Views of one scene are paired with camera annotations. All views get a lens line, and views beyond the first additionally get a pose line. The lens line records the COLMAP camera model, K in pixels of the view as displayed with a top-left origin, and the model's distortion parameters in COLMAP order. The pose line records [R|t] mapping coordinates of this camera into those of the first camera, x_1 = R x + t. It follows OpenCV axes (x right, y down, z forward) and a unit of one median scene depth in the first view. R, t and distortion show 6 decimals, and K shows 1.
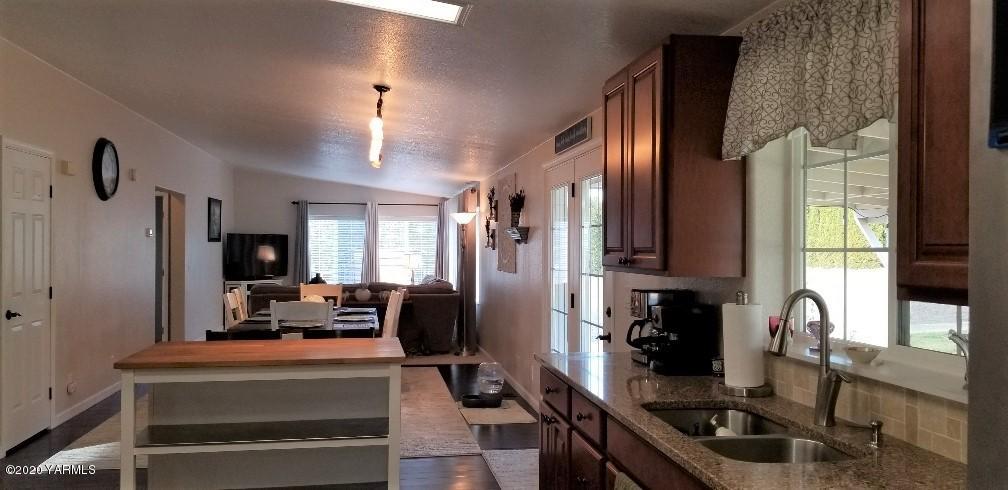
lens RADIAL K [[778.9, 0, 503.8], [0, 778.9, 247.5], [0, 0, 1]] dist [0.067628, -0.018146]
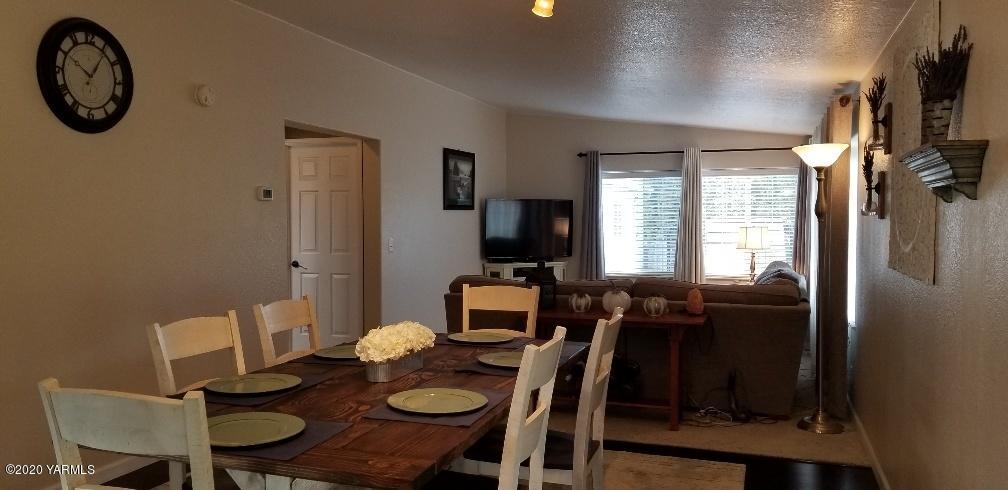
lens RADIAL K [[778.9, 0, 501.0], [0, 778.9, 243.4], [0, 0, 1]] dist [0.067628, -0.018146]
pose [[0.878896, 0.010059, -0.476907, 0.010303], [0.005204, 0.999516, 0.030671, 0.001894], [0.476985, -0.029438, 0.878418, 0.454657]]
